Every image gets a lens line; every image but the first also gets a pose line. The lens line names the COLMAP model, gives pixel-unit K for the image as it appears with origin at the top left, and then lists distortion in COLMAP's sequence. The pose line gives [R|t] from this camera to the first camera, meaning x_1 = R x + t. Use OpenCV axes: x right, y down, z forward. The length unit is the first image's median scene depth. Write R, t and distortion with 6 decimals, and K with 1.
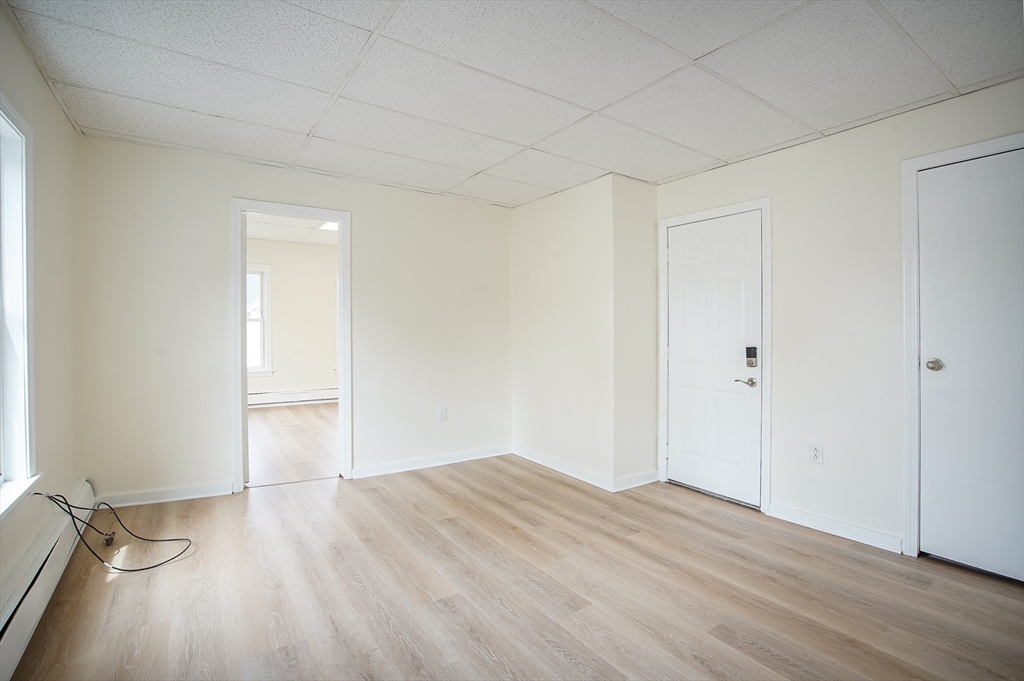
lens RADIAL K [[484.3, 0, 505.5], [0, 484.3, 336.8], [0, 0, 1]] dist [-0.058203, 0.034517]
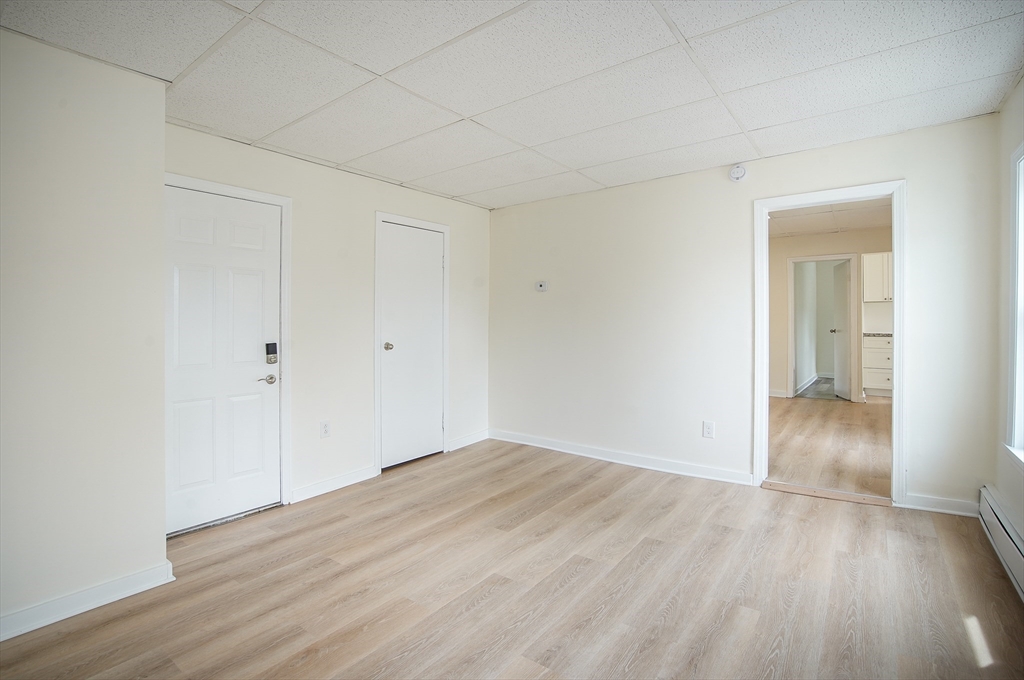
lens RADIAL K [[484.3, 0, 505.5], [0, 484.3, 336.3], [0, 0, 1]] dist [-0.058203, 0.034517]
pose [[-0.324889, -0.021385, 0.945510, -0.643562], [0.015337, 0.999494, 0.027876, -0.014570], [-0.945628, 0.023558, -0.324397, 0.985884]]
